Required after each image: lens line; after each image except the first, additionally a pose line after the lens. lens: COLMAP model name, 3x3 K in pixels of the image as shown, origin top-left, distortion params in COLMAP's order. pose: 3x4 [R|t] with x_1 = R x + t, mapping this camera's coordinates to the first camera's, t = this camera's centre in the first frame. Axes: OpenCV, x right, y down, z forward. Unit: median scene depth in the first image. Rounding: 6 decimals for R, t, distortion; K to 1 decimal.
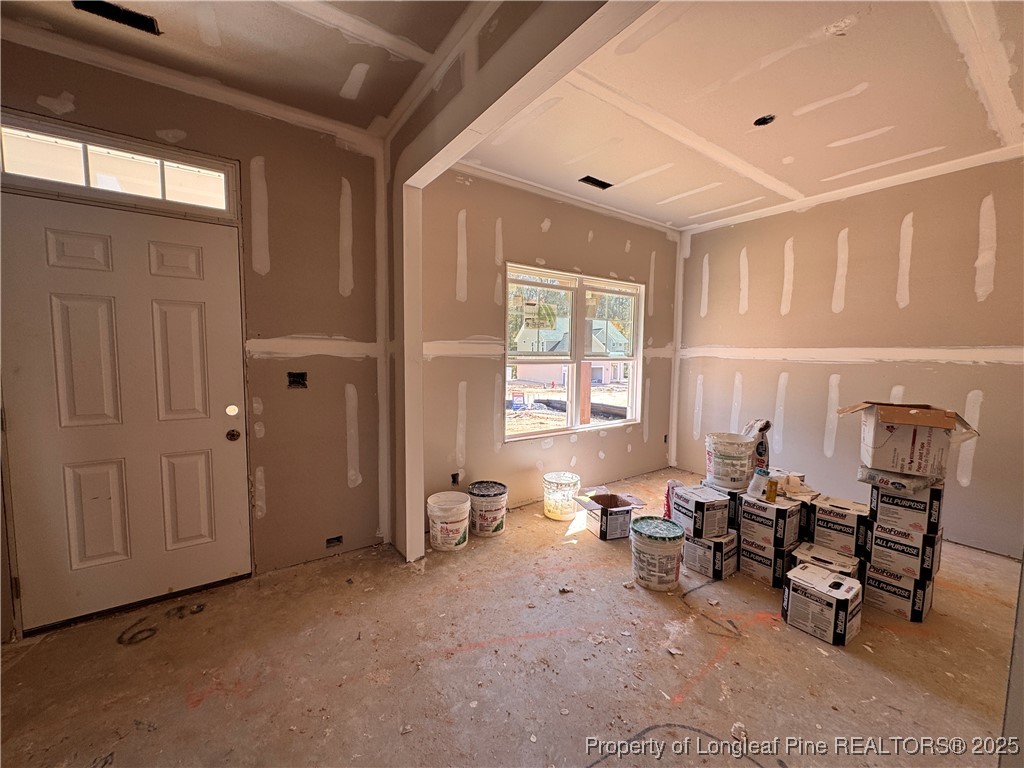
lens RADIAL K [[408.8, 0, 514.4], [0, 408.8, 381.7], [0, 0, 1]] dist [-0.000872, -0.000278]
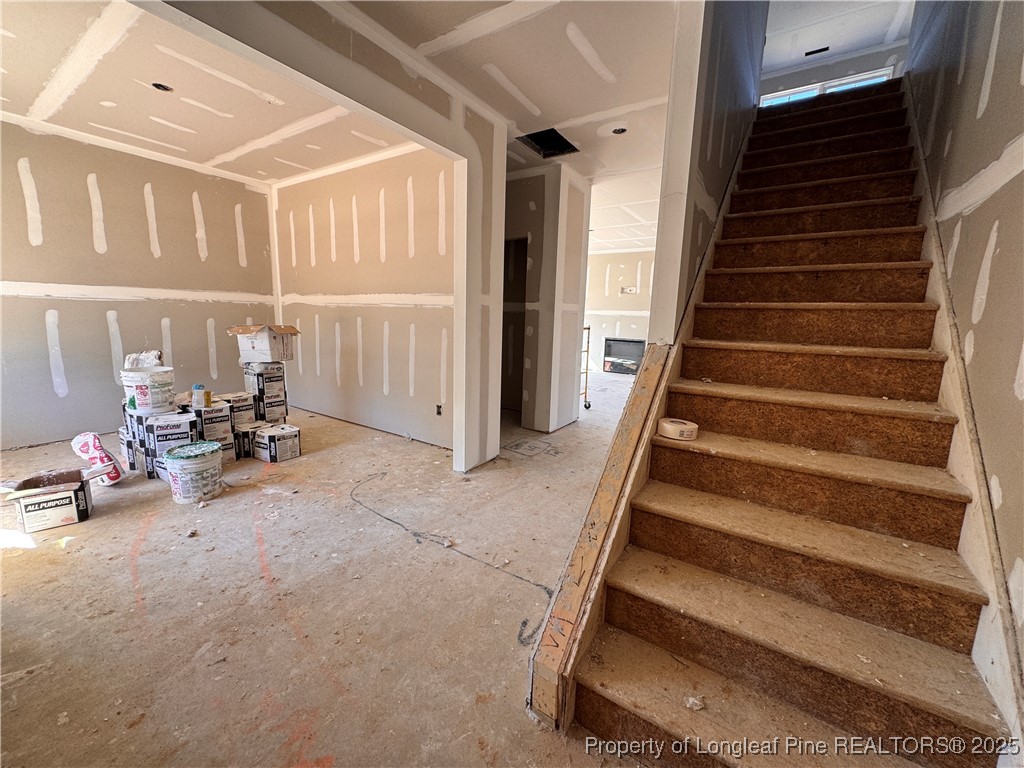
lens RADIAL K [[408.8, 0, 512.9], [0, 408.8, 381.6], [0, 0, 1]] dist [-0.000872, -0.000278]
pose [[-0.364702, -0.172327, 0.915039, -0.960406], [0.036657, 0.979305, 0.199040, -0.013460], [-0.930403, 0.106133, -0.350838, 0.570048]]
